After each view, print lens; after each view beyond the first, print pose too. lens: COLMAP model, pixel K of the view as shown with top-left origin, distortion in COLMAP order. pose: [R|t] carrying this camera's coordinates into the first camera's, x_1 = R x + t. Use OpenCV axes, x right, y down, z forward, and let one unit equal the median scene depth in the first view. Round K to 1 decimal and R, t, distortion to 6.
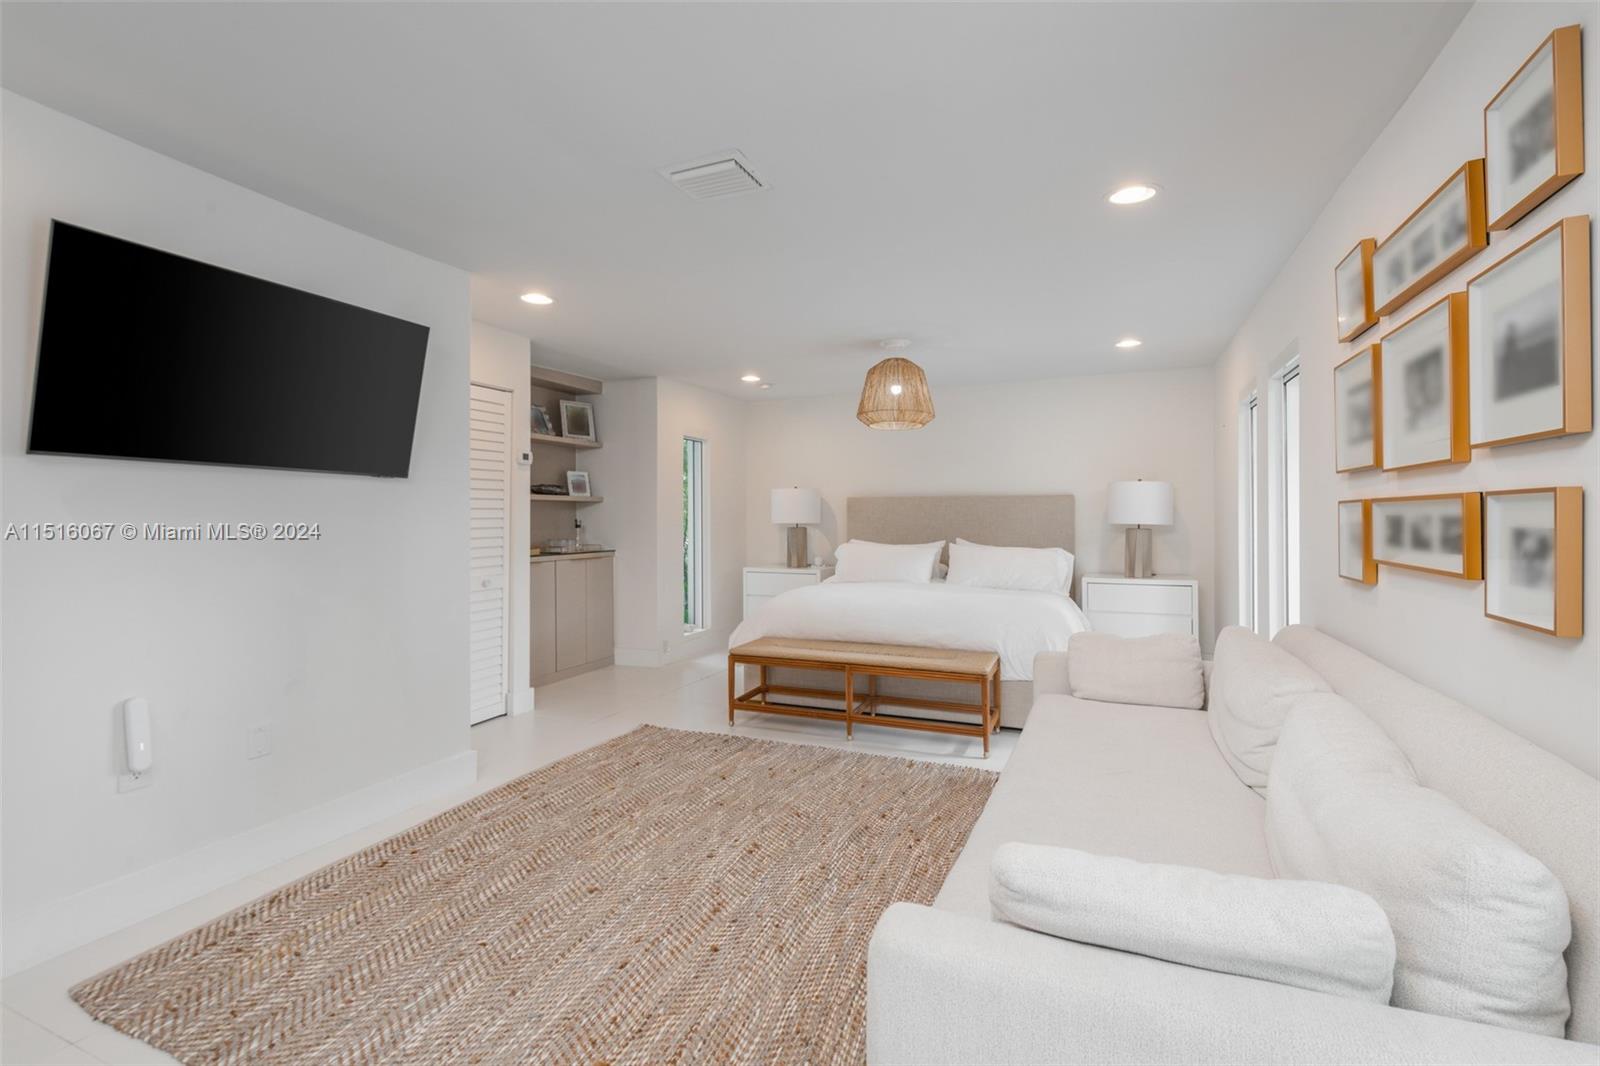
lens RADIAL K [[680.8, 0, 806.5], [0, 680.8, 528.5], [0, 0, 1]] dist [0.028882, -0.000376]
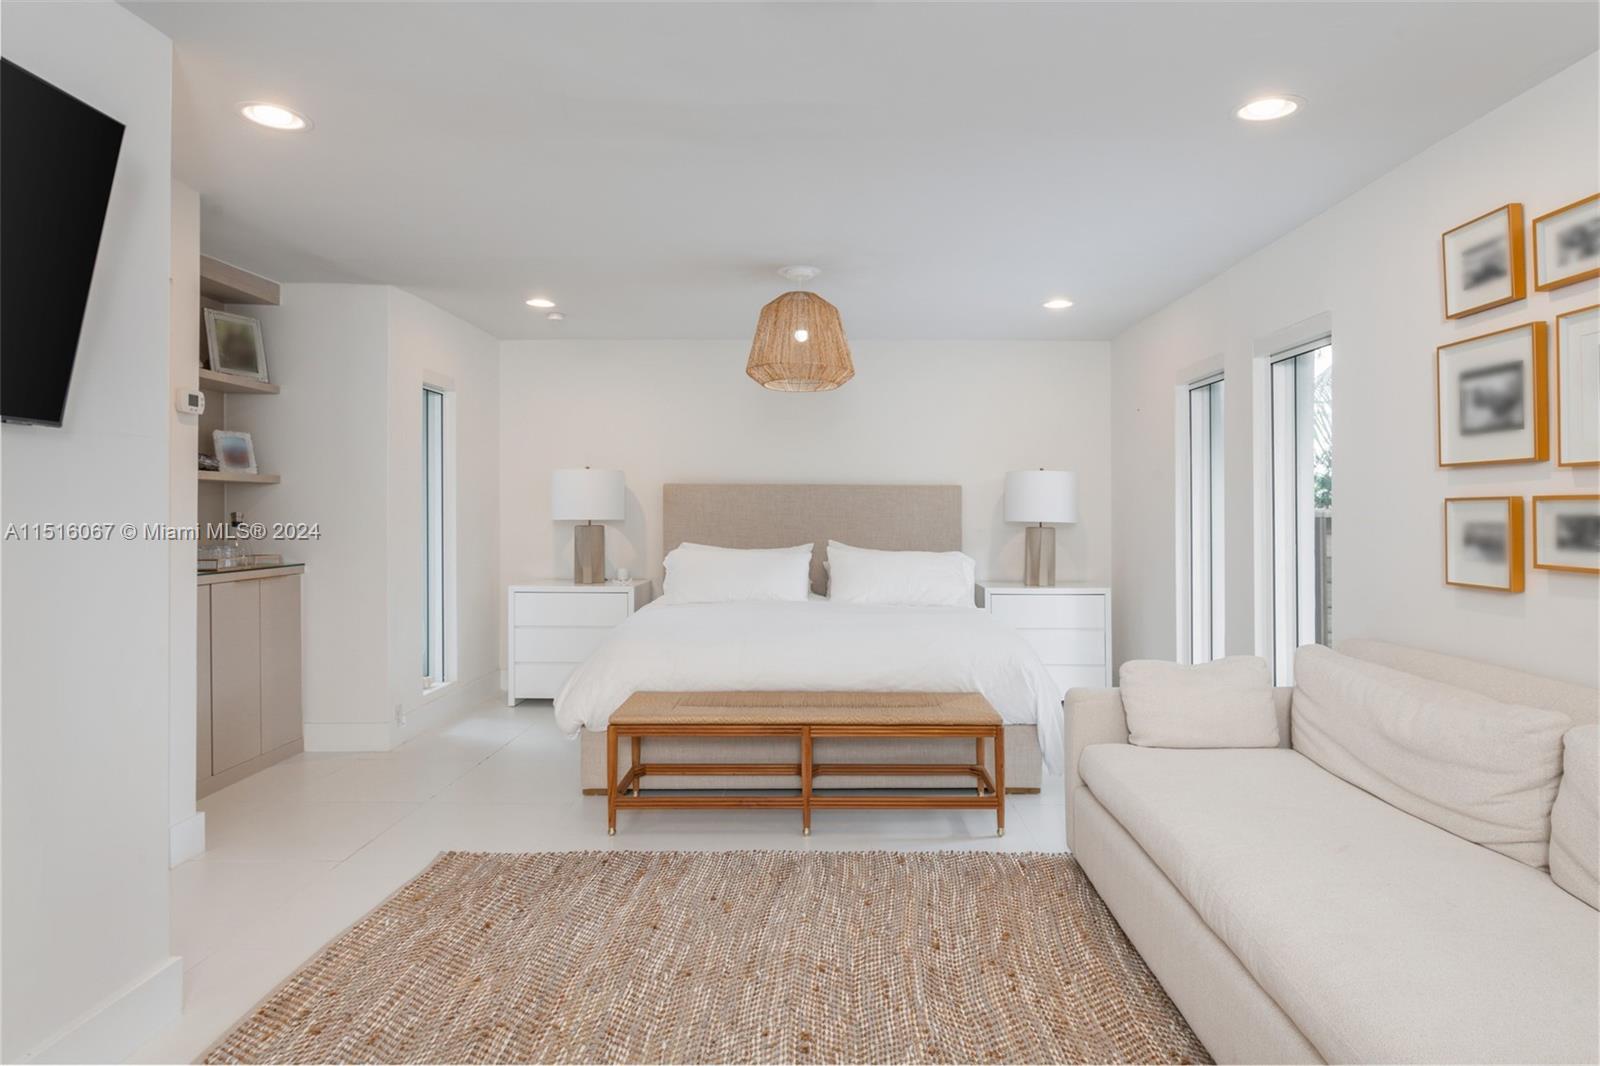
lens RADIAL K [[865.7, 0, 802.3], [0, 865.7, 524.3], [0, 0, 1]] dist [0.011430, -0.000340]
pose [[0.924608, -0.000062, 0.380921, -0.216450], [0.000768, 0.999998, -0.001701, -0.002283], [-0.380920, 0.001866, 0.924606, 0.151902]]
